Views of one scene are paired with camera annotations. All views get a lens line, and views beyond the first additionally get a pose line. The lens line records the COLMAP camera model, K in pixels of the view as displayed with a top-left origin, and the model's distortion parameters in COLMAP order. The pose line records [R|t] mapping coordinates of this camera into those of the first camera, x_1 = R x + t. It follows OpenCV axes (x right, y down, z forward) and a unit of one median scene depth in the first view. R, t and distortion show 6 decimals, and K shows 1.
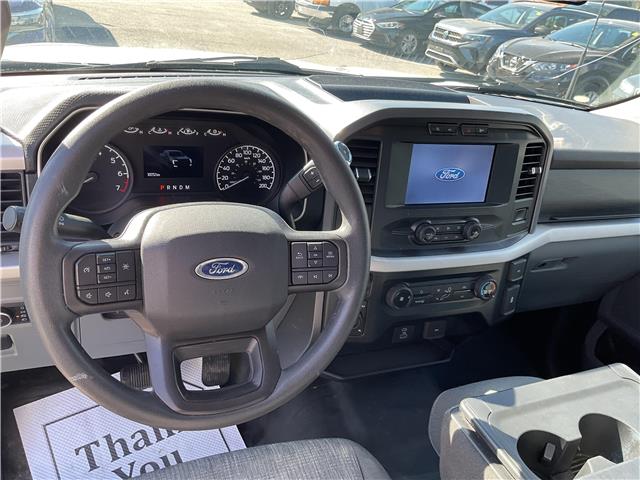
lens RADIAL K [[525.5, 0, 320.0], [0, 525.5, 240.0], [0, 0, 1]] dist [0.072262, -0.126474]
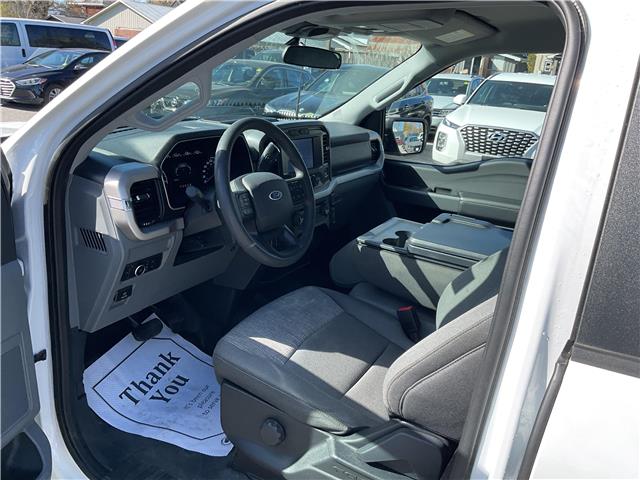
lens RADIAL K [[525.5, 0, 320.0], [0, 525.5, 240.0], [0, 0, 1]] dist [0.072262, -0.126474]
pose [[0.792499, -0.262299, 0.550586, -0.542848], [0.302146, 0.953070, 0.019142, 0.102914], [-0.529767, 0.151187, 0.834559, -0.404927]]
